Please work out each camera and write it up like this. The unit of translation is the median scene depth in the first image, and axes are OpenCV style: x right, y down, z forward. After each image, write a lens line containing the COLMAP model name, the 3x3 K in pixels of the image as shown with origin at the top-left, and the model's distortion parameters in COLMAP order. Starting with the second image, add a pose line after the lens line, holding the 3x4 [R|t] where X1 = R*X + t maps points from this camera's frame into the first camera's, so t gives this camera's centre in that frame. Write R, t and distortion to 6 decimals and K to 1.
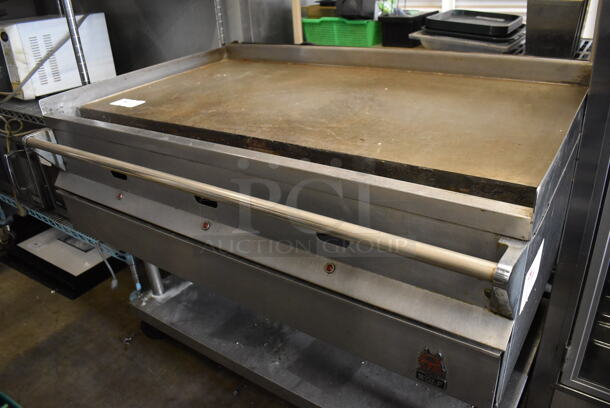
lens RADIAL K [[472.3, 0, 305.0], [0, 472.3, 204.0], [0, 0, 1]] dist [-0.093295, 0.005154]
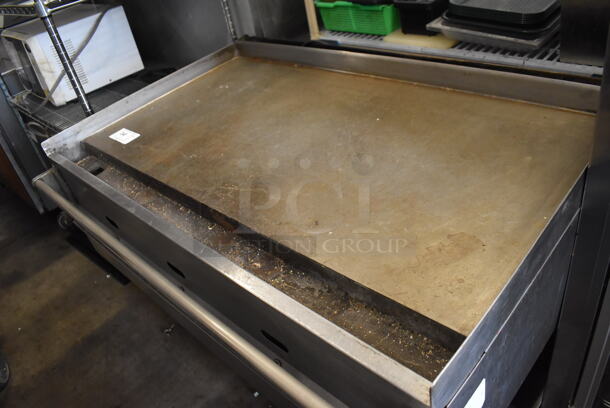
lens RADIAL K [[472.3, 0, 305.0], [0, 472.3, 204.0], [0, 0, 1]] dist [-0.093295, 0.005154]
pose [[0.982043, -0.011436, -0.188308, 0.149274], [0.044071, 0.984450, 0.170045, -0.179972], [0.183436, -0.175290, 0.967277, 0.058008]]
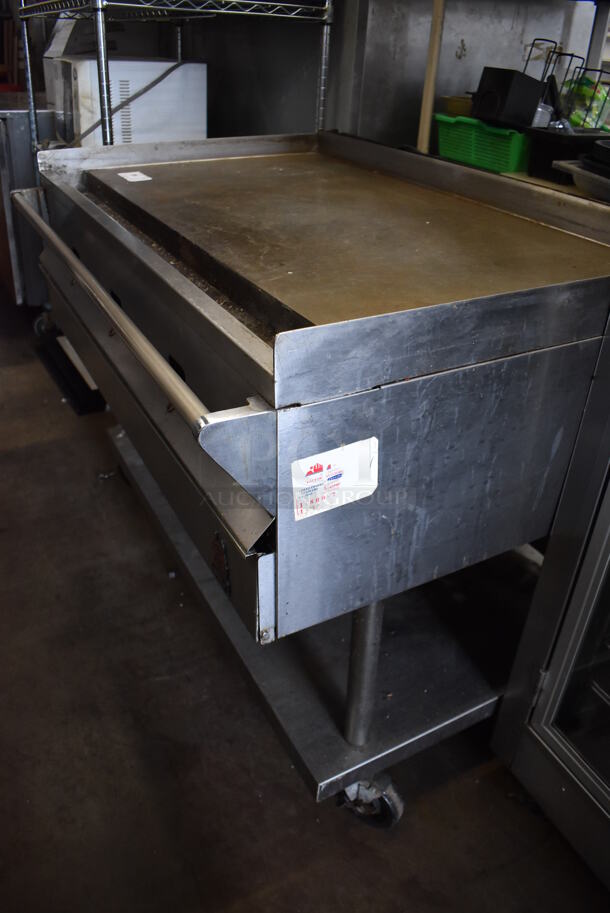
lens RADIAL K [[706.9, 0, 305.0], [0, 706.9, 456.5], [0, 0, 1]] dist [-0.093295, 0.005154]
pose [[0.890586, 0.318221, -0.324949, 0.333127], [-0.289731, 0.947682, 0.133997, -0.004497], [0.350589, -0.025188, 0.936191, -0.021123]]
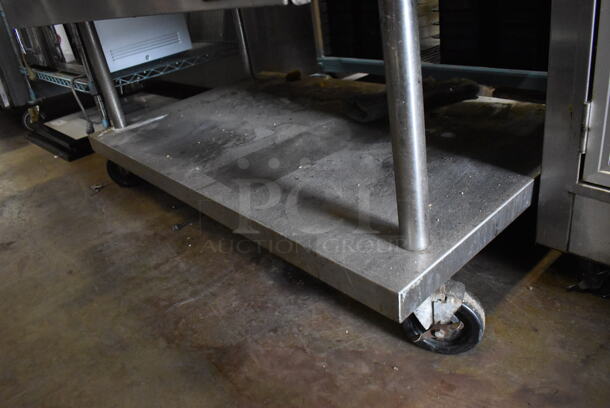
lens RADIAL K [[472.3, 0, 305.0], [0, 472.3, 204.0], [0, 0, 1]] dist [-0.093295, 0.005154]
pose [[0.970577, 0.041148, -0.237249, 0.244650], [-0.030561, 0.998373, 0.048129, 0.286008], [0.238843, -0.039462, 0.970256, 0.221677]]
